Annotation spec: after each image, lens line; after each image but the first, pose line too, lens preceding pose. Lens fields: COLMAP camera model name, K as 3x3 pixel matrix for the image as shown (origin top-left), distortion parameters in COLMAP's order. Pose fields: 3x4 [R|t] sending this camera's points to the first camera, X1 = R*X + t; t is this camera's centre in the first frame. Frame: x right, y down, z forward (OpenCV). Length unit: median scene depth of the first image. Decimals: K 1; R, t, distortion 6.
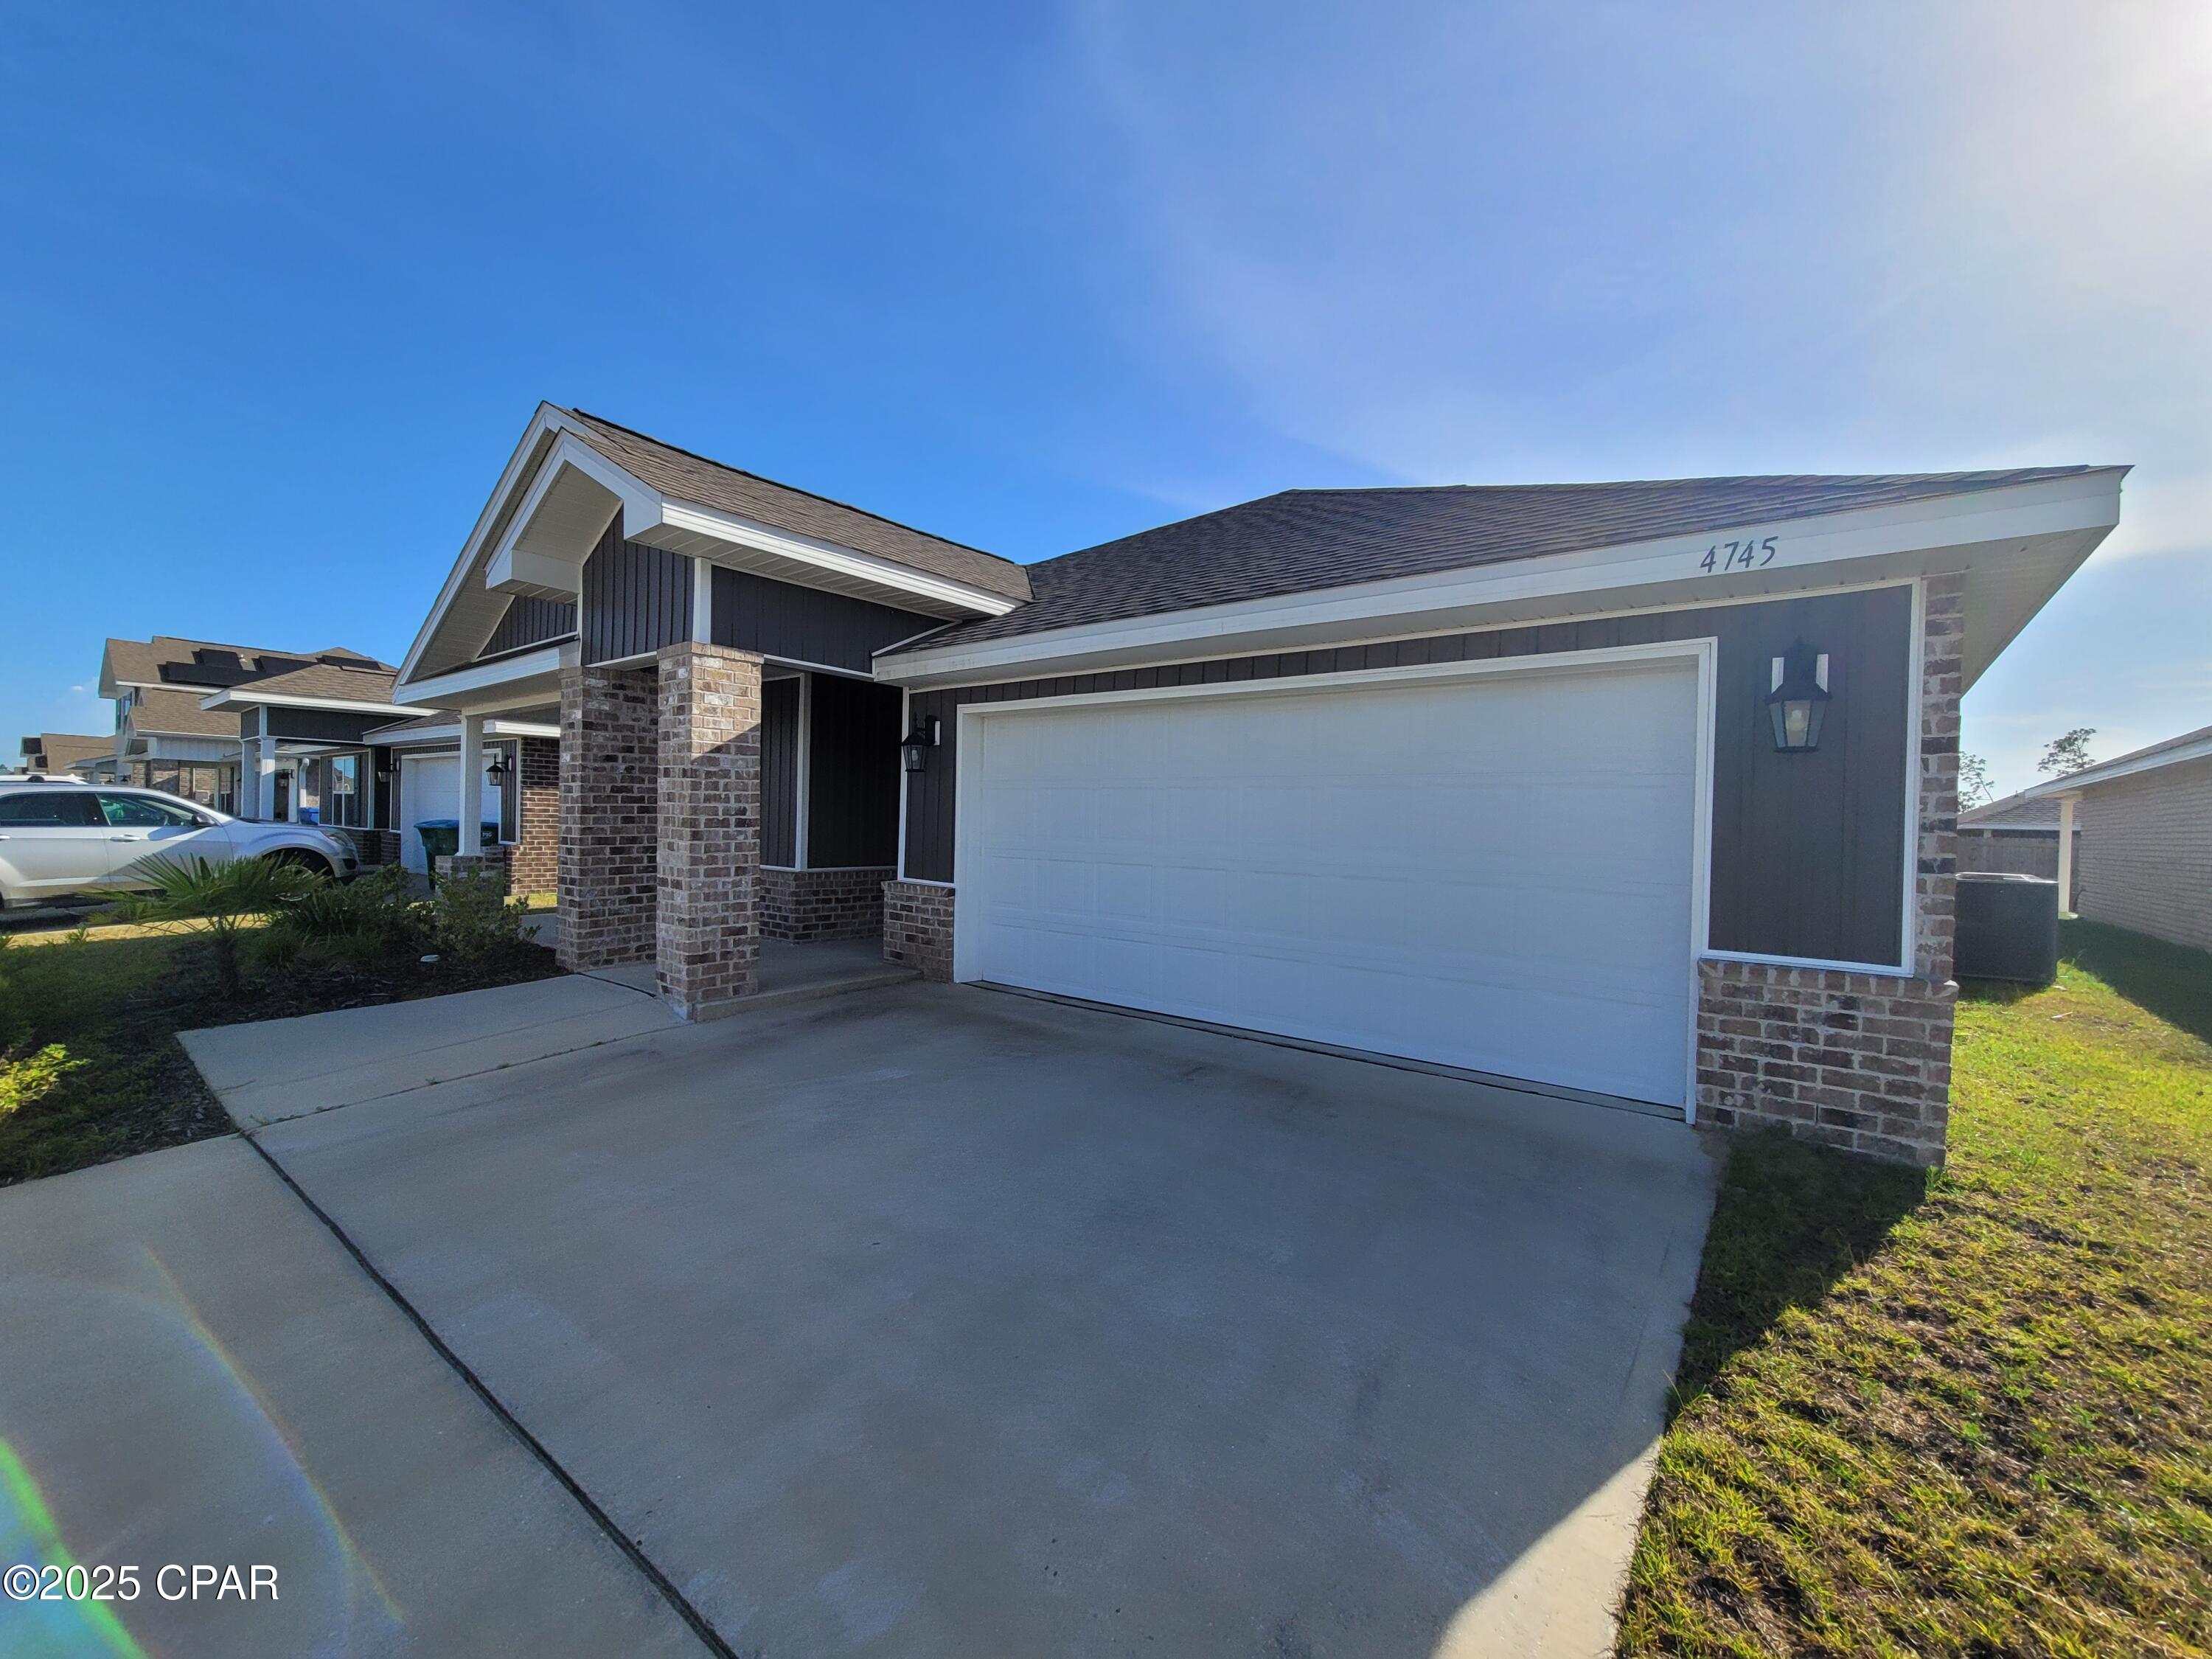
lens RADIAL K [[899.7, 0, 1136.3], [0, 899.7, 829.3], [0, 0, 1]] dist [0.000753, -0.000107]
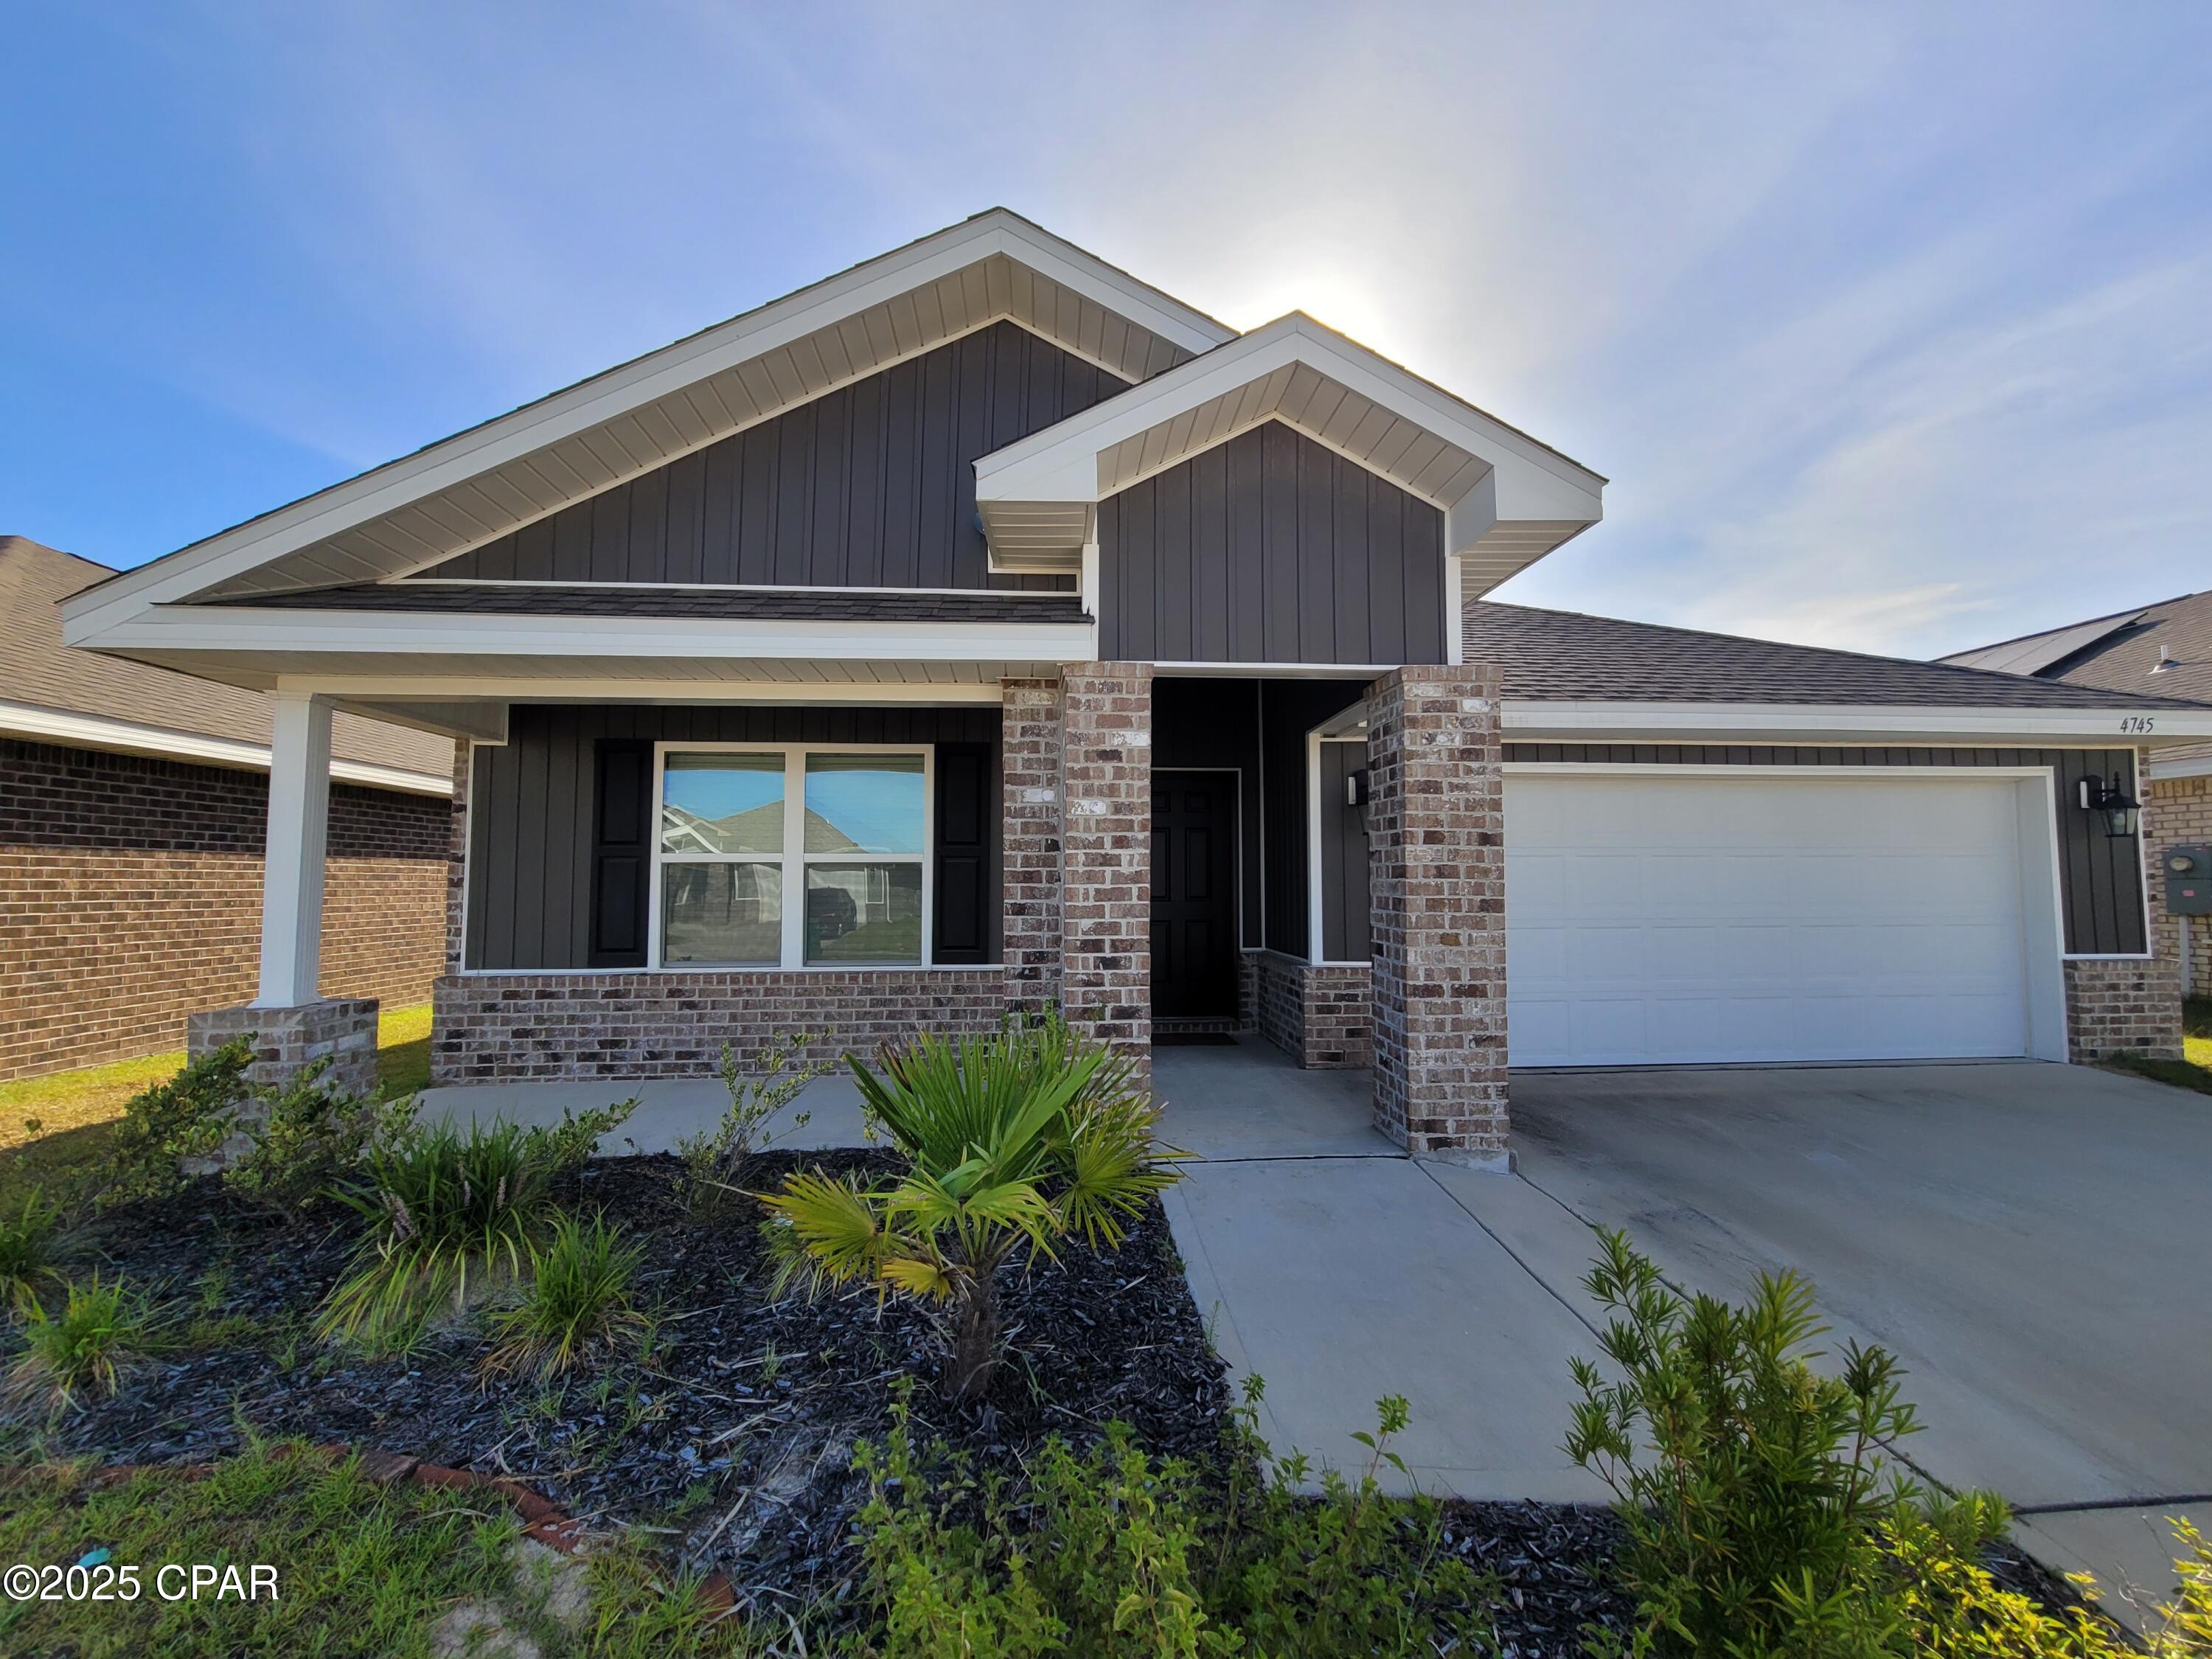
lens RADIAL K [[899.7, 0, 1136.3], [0, 899.7, 829.3], [0, 0, 1]] dist [0.000753, -0.000107]
pose [[0.740506, 0.013778, 0.671908, -1.732574], [0.025712, 0.998477, -0.048812, -0.058659], [-0.671557, 0.053422, 0.739024, 0.907213]]
